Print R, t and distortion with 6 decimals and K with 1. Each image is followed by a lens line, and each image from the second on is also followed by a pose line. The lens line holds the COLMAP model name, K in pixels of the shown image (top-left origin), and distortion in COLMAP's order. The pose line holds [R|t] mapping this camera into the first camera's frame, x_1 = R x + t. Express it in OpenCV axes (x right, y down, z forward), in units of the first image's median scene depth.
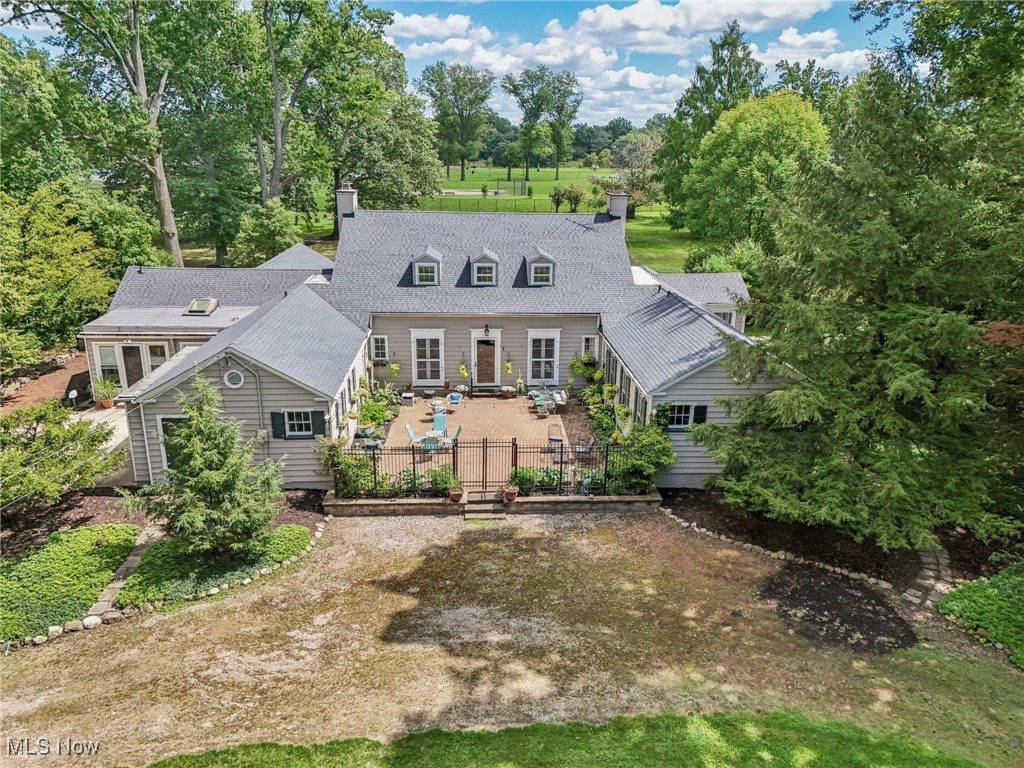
lens RADIAL K [[742.4, 0, 513.6], [0, 742.4, 387.7], [0, 0, 1]] dist [0.050397, -0.035443]
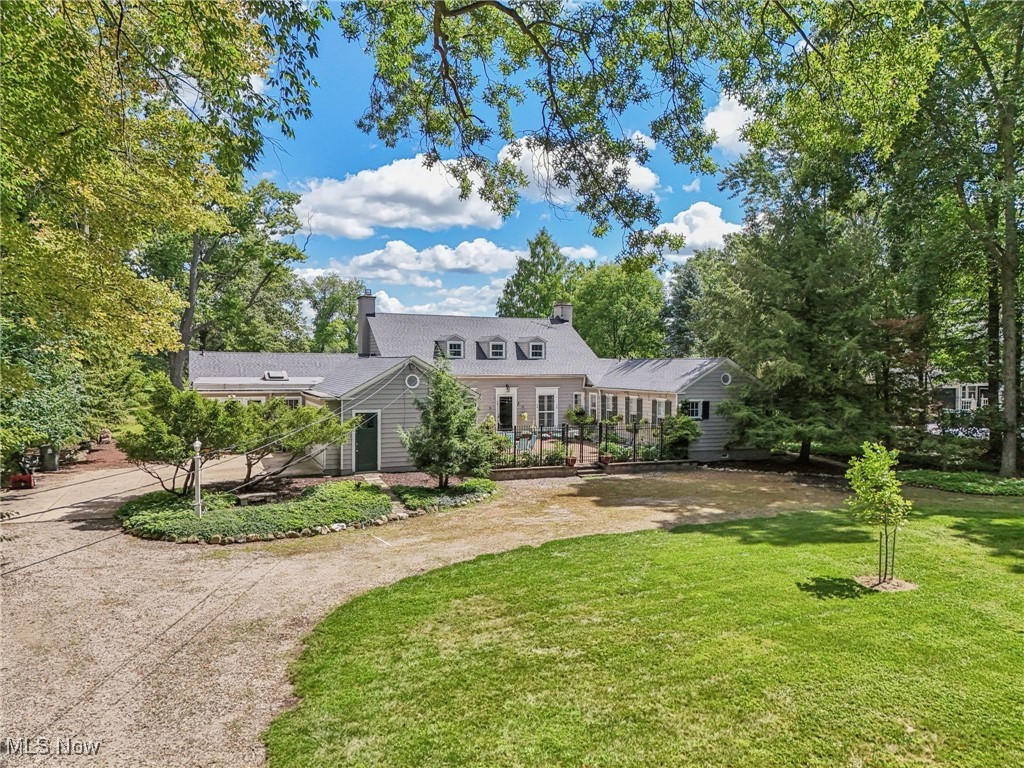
lens RADIAL K [[742.4, 0, 502.0], [0, 742.4, 375.9], [0, 0, 1]] dist [0.050397, -0.035443]
pose [[0.949779, -0.014183, 0.312599, -0.452659], [0.103840, 0.956651, -0.272095, 0.255368], [-0.295189, 0.290890, 0.910080, -0.190638]]
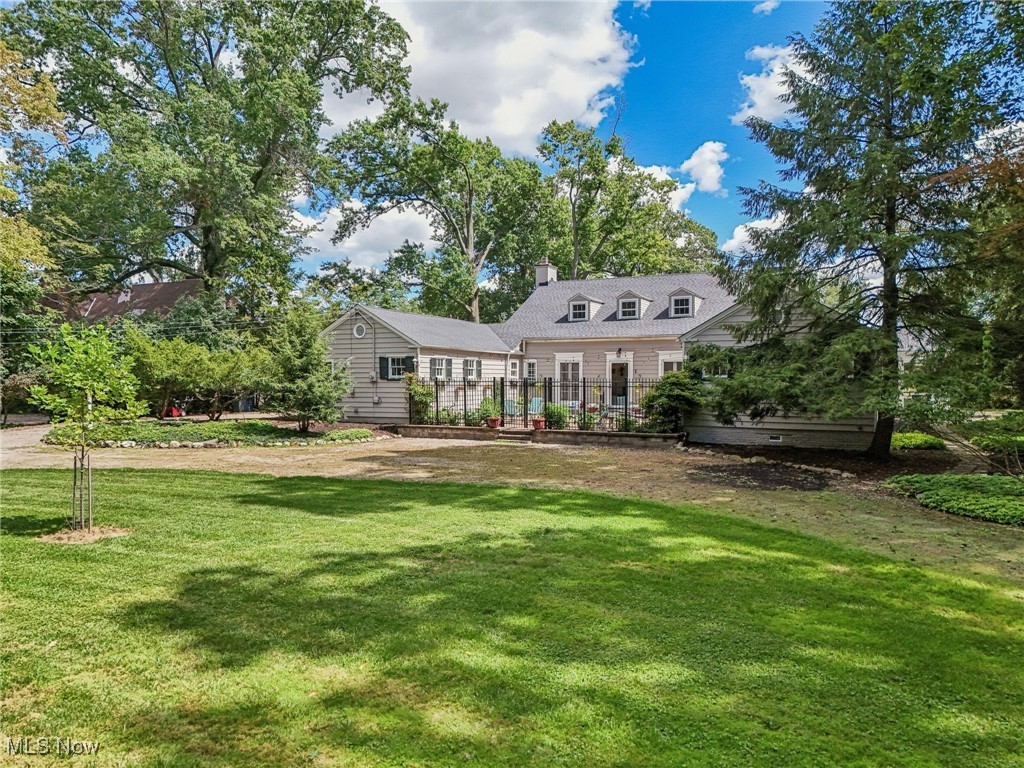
lens RADIAL K [[742.4, 0, 515.5], [0, 742.4, 388.4], [0, 0, 1]] dist [0.050397, -0.035443]
pose [[0.870504, -0.002908, -0.492154, 0.362599], [-0.145838, 0.953547, -0.263589, 0.277764], [0.470058, 0.301230, 0.829642, 0.050089]]
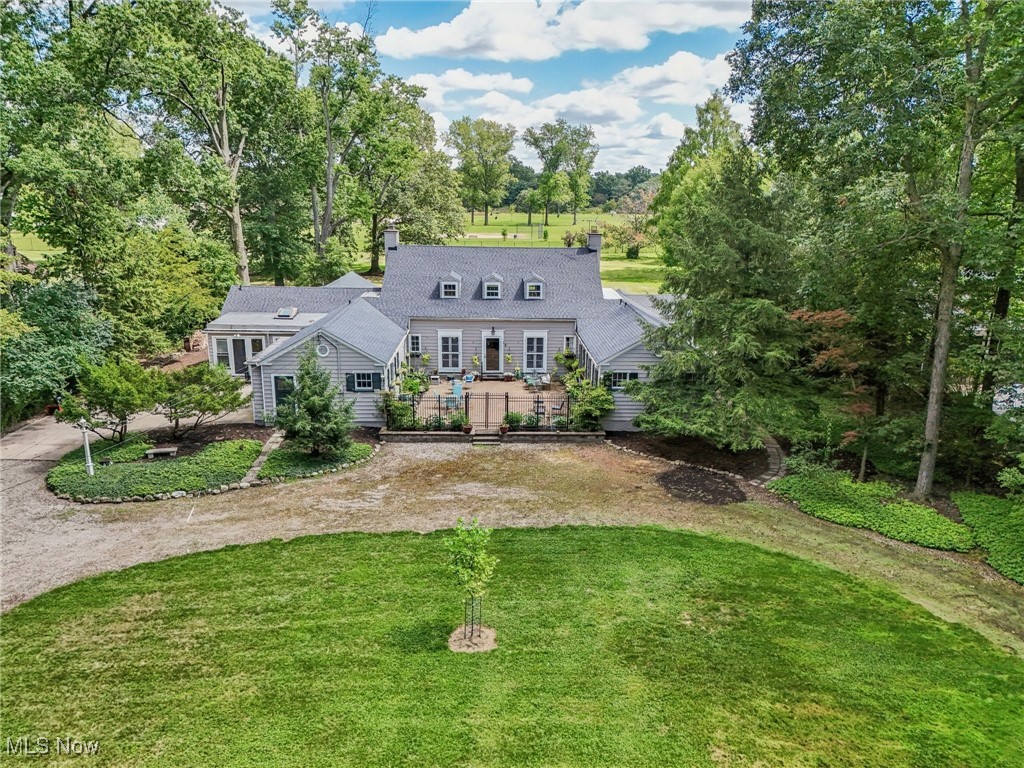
lens RADIAL K [[742.4, 0, 516.7], [0, 742.4, 392.9], [0, 0, 1]] dist [0.050397, -0.035443]
pose [[0.999608, 0.007323, -0.027020, 0.044785], [-0.008682, 0.998685, -0.050534, 0.105276], [0.026614, 0.050749, 0.998357, -0.355905]]
